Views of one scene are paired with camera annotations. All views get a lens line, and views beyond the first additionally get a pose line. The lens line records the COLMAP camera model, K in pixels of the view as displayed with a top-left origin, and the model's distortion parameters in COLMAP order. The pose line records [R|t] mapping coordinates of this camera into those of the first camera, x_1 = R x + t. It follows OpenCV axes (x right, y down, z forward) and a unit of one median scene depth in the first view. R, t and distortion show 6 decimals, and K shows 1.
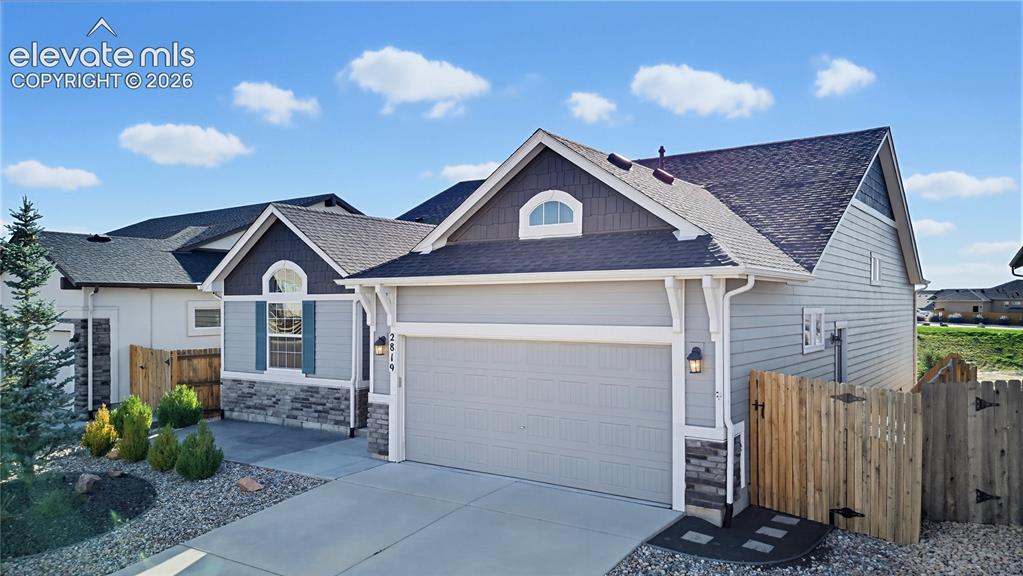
lens RADIAL K [[730.3, 0, 513.1], [0, 730.3, 304.5], [0, 0, 1]] dist [0.040175, -0.024126]
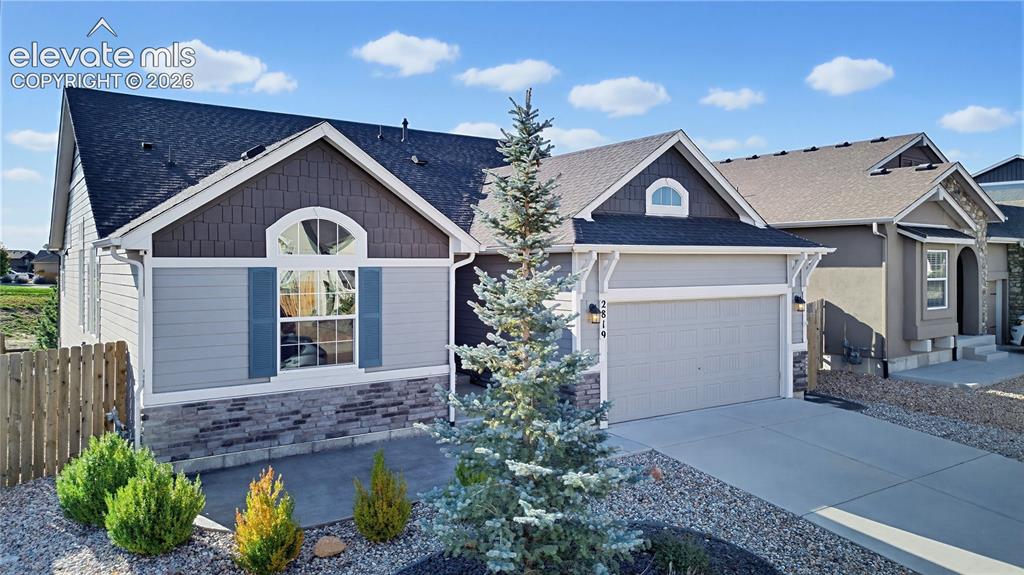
lens RADIAL K [[731.0, 0, 508.2], [0, 731.0, 270.8], [0, 0, 1]] dist [0.040175, -0.024126]
pose [[0.349579, -0.008472, 0.936869, -1.135868], [0.001910, 0.999963, 0.008330, -0.009025], [-0.936905, -0.001122, 0.349582, 0.768177]]
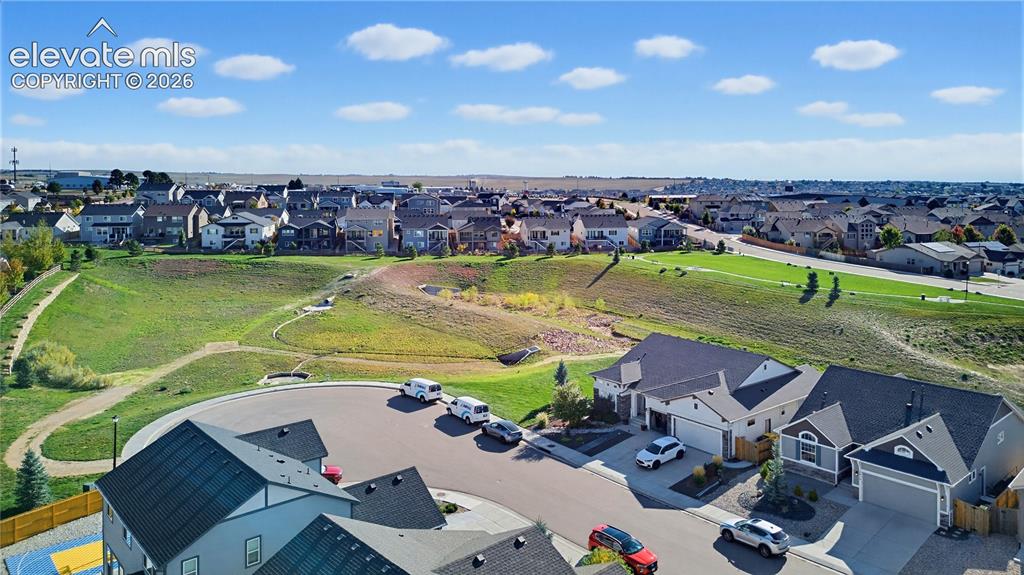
lens RADIAL K [[731.0, 0, 521.1], [0, 731.0, 218.6], [0, 0, 1]] dist [0.040175, -0.024126]
pose [[0.972991, 0.000664, -0.230844, -1.079813], [0.010246, 0.998886, 0.046058, -1.624434], [0.230617, -0.047179, 0.971900, -3.509468]]
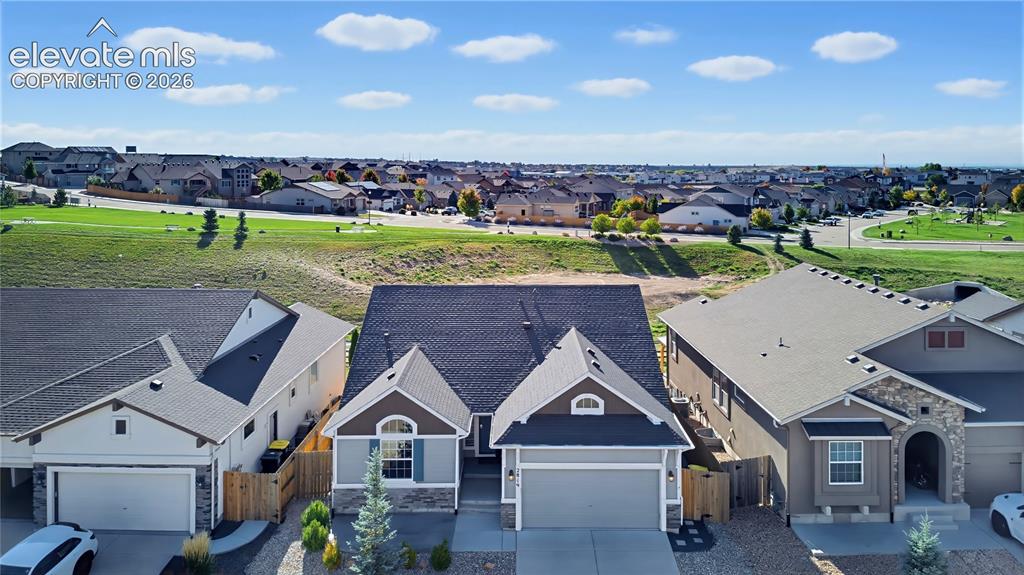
lens RADIAL K [[731.0, 0, 513.6], [0, 731.0, 163.7], [0, 0, 1]] dist [0.040175, -0.024126]
pose [[0.819573, -0.005522, 0.572948, -1.361102], [0.001299, 0.999969, 0.007780, -0.838698], [-0.572973, -0.005632, 0.819555, -0.698678]]
